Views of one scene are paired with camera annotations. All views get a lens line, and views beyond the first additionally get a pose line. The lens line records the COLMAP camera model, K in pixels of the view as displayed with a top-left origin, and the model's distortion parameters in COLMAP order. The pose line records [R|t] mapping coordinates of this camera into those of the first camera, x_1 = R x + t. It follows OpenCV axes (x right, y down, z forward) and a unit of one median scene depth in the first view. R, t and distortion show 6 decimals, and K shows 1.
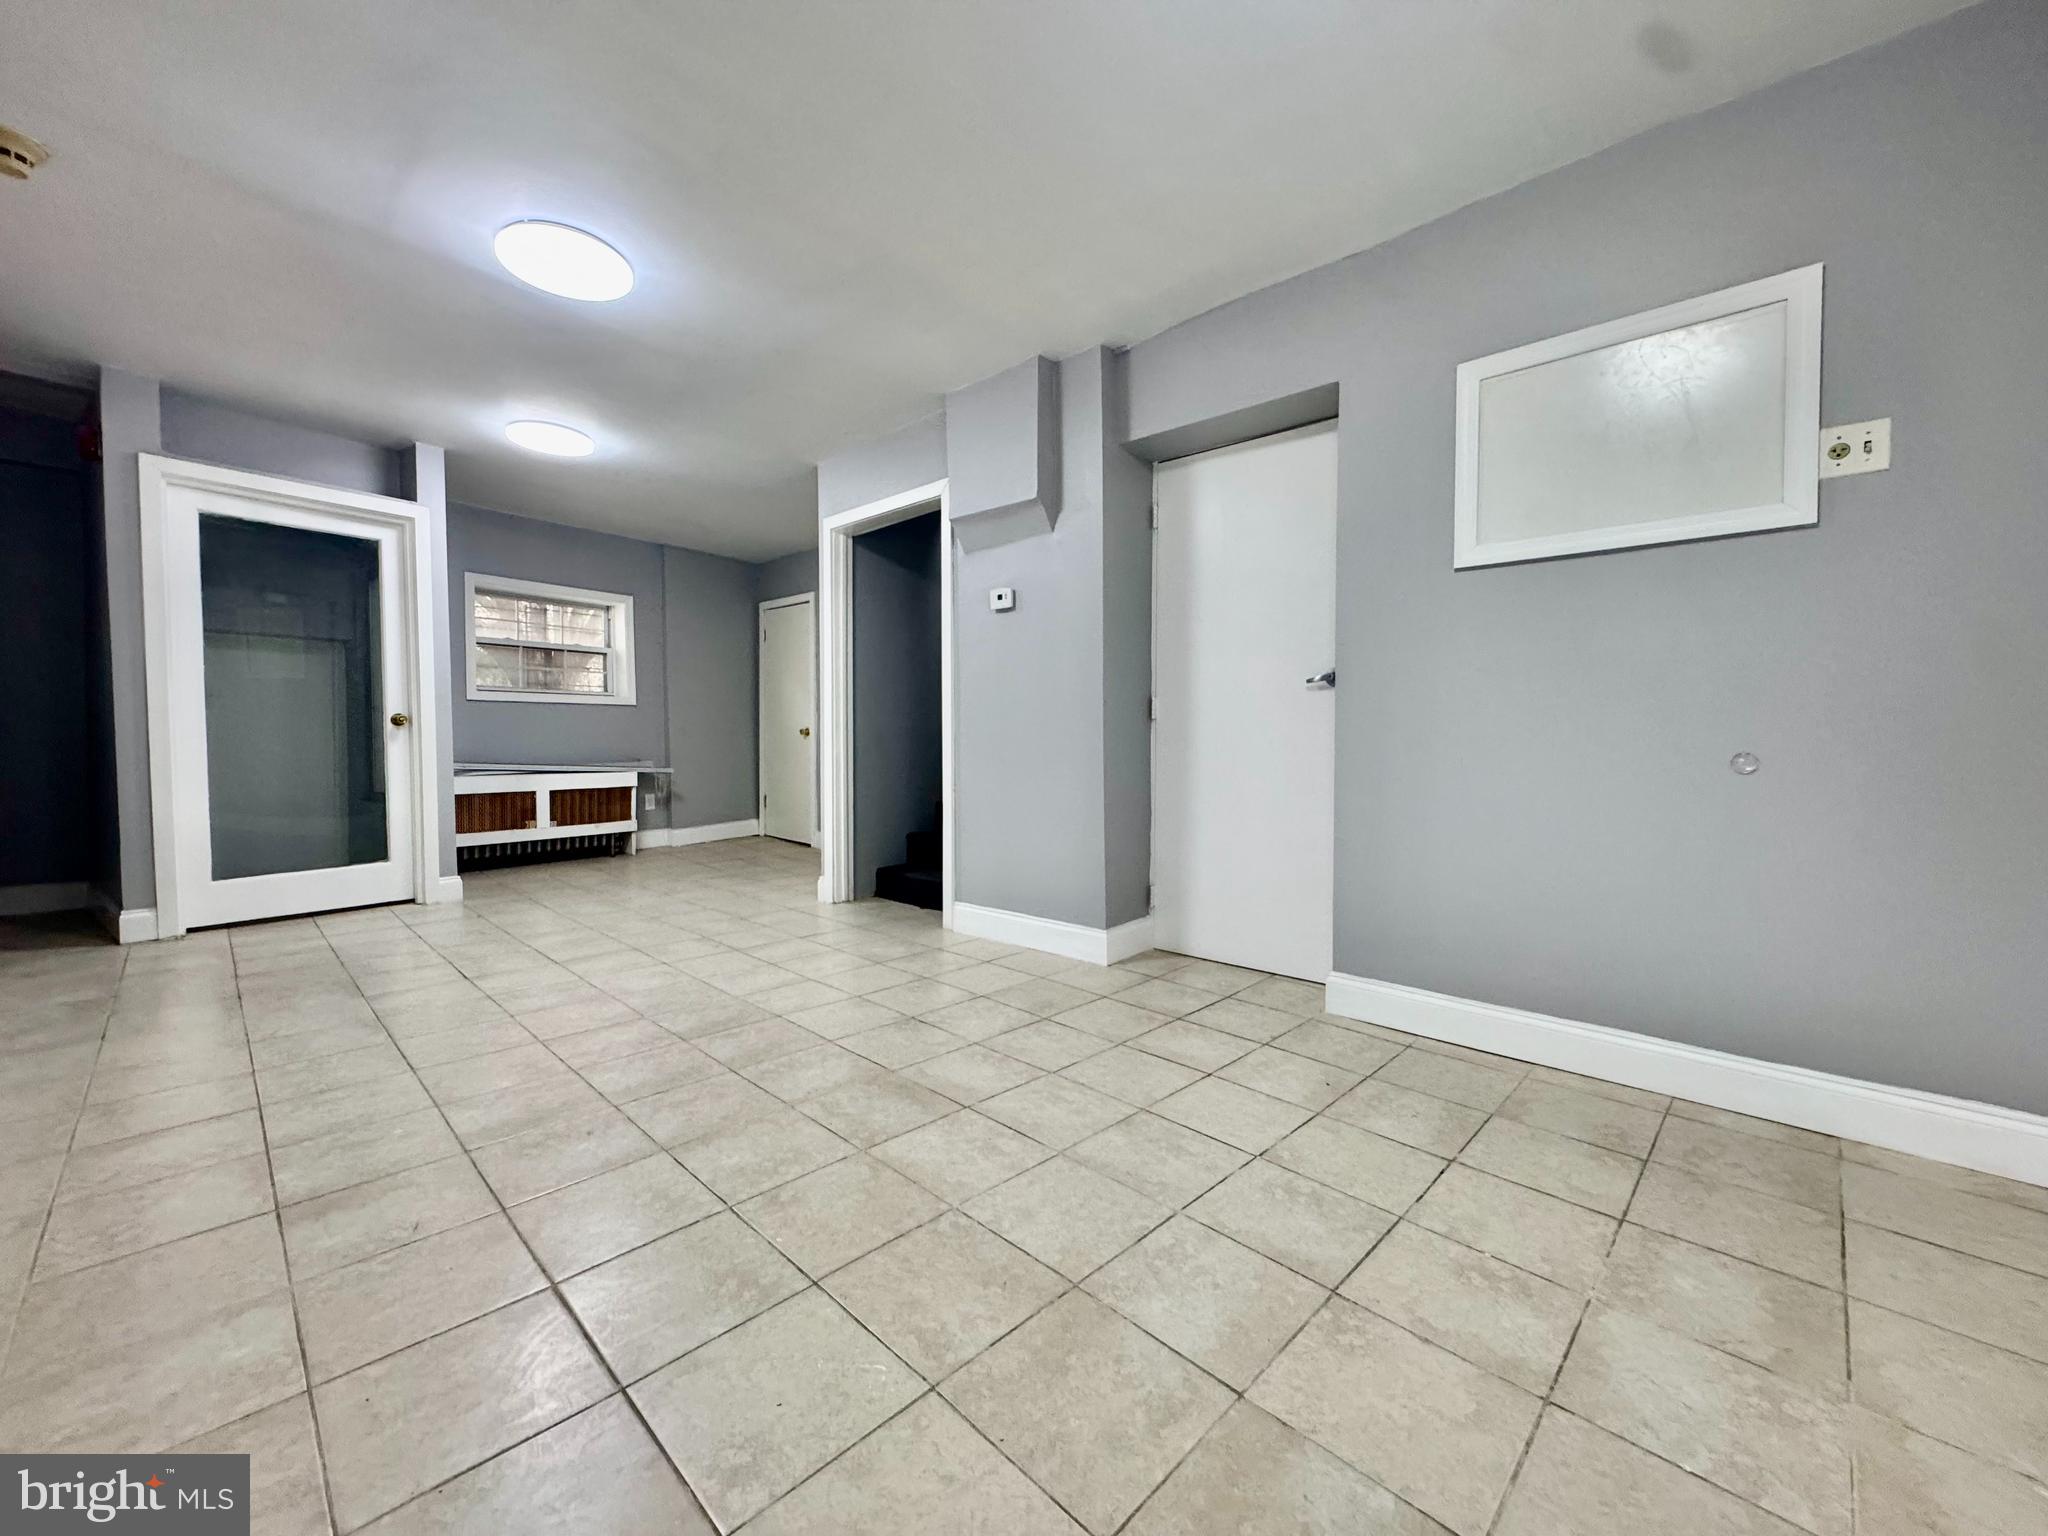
lens RADIAL K [[821.2, 0, 1023.6], [0, 821.2, 769.0], [0, 0, 1]] dist [-0.001485, 0.000014]
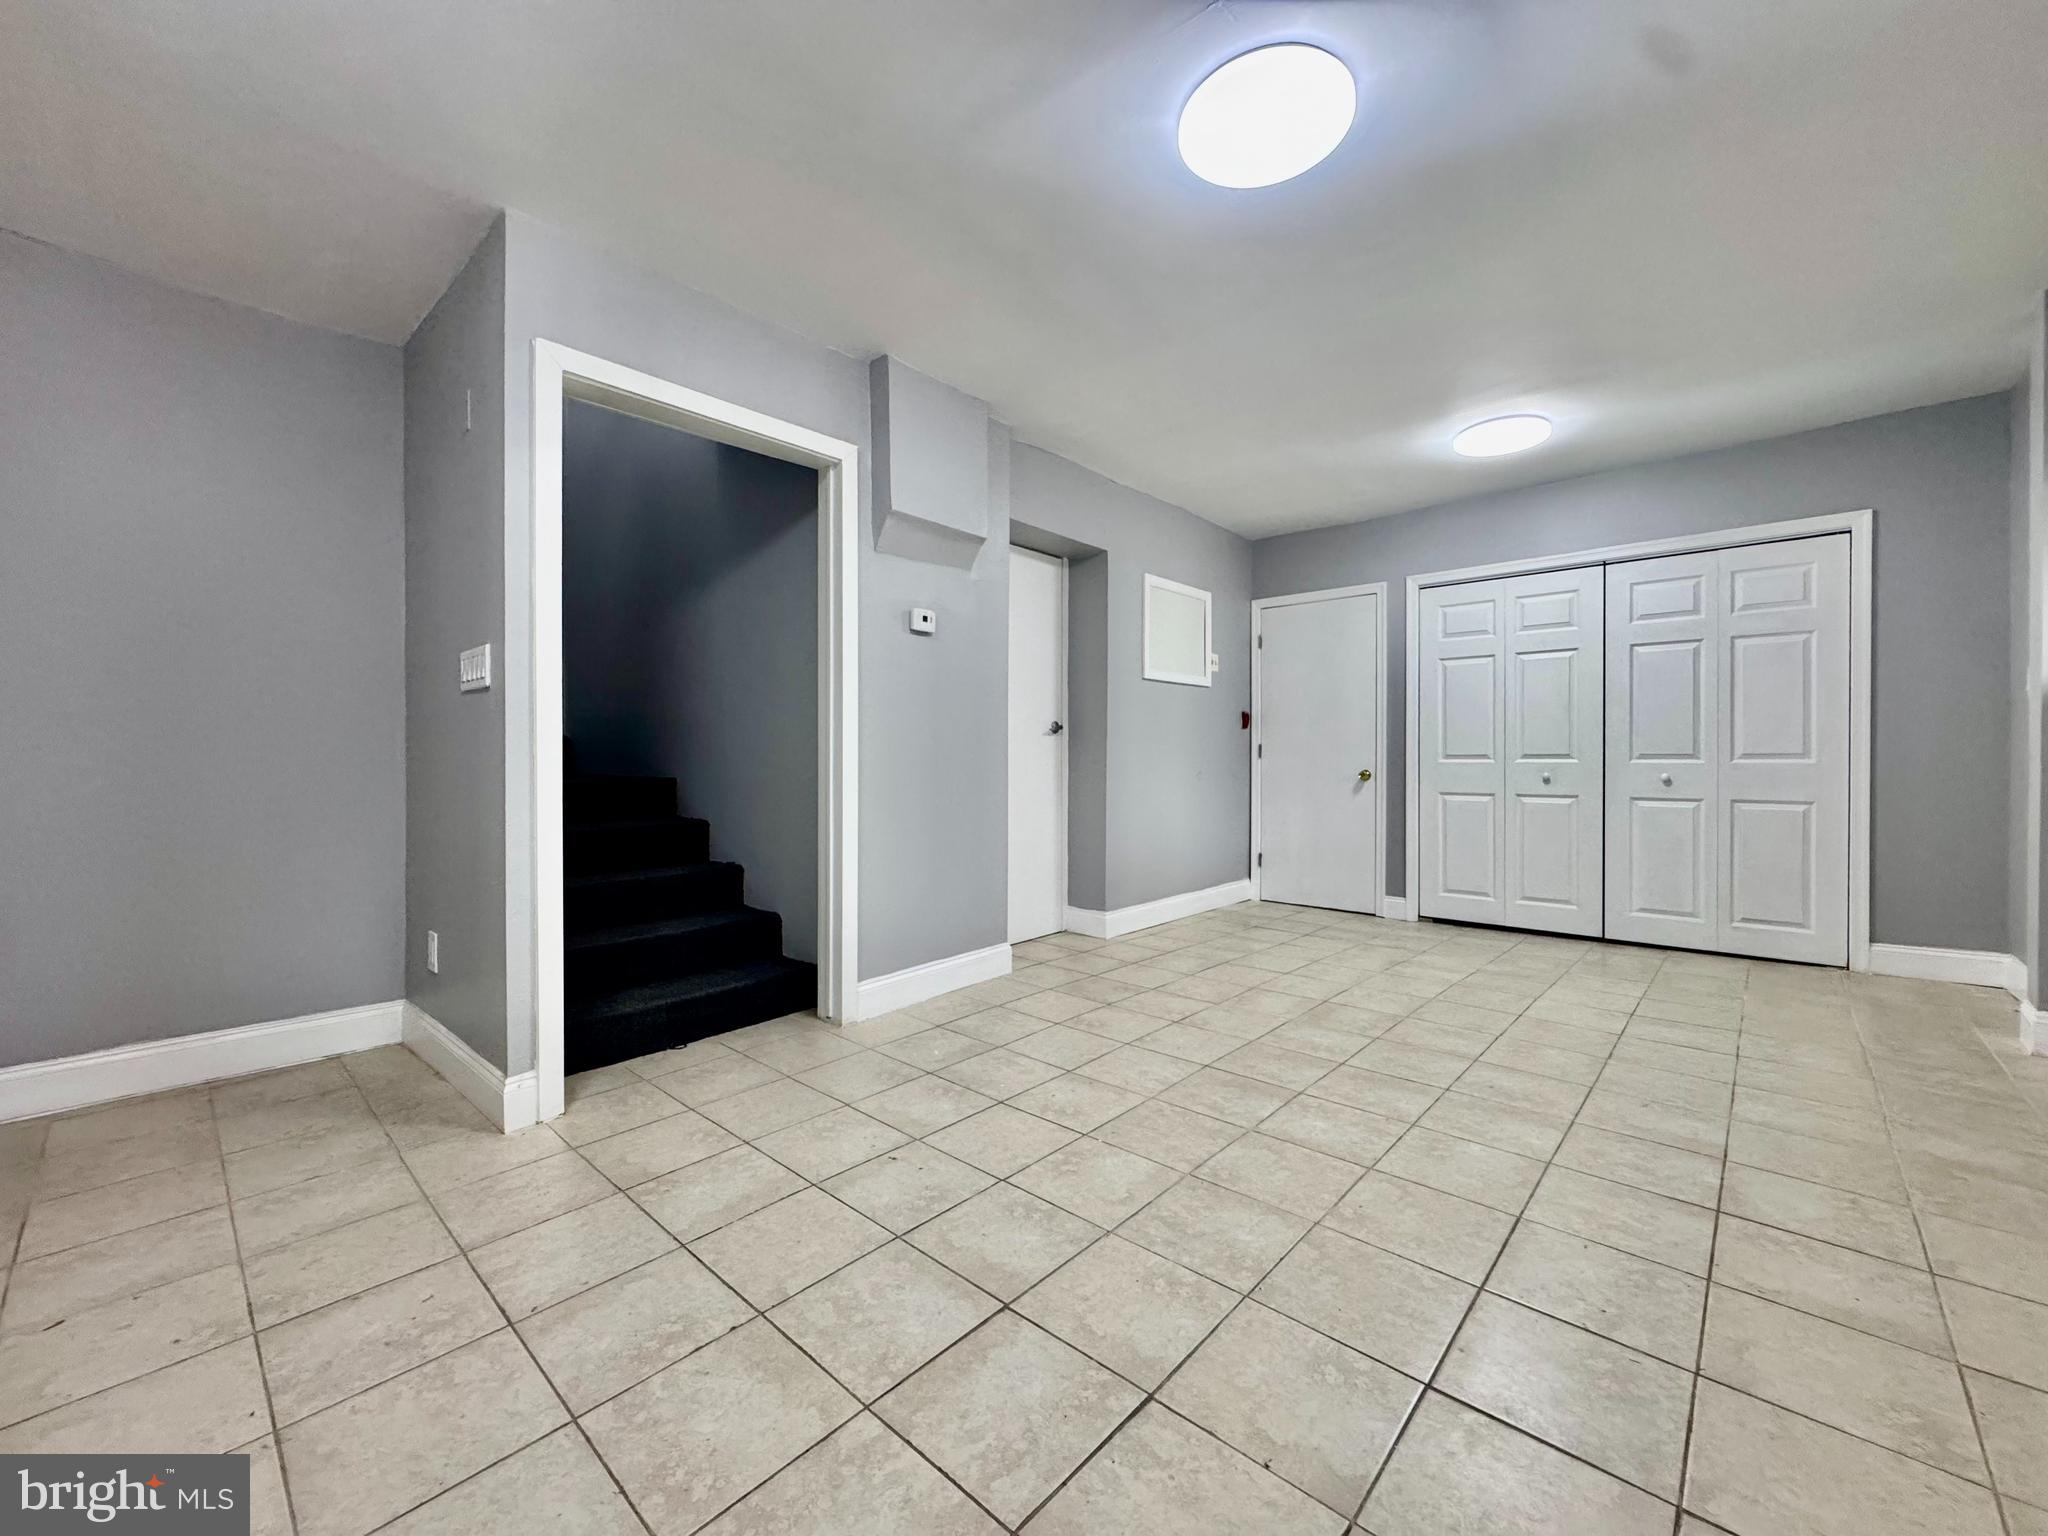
lens RADIAL K [[821.2, 0, 1022.4], [0, 821.2, 760.6], [0, 0, 1]] dist [-0.001485, 0.000014]
pose [[-0.035213, -0.010310, 0.999327, -1.416941], [0.040770, 0.999100, 0.011744, -0.088004], [-0.998548, 0.041156, -0.034761, 1.398533]]
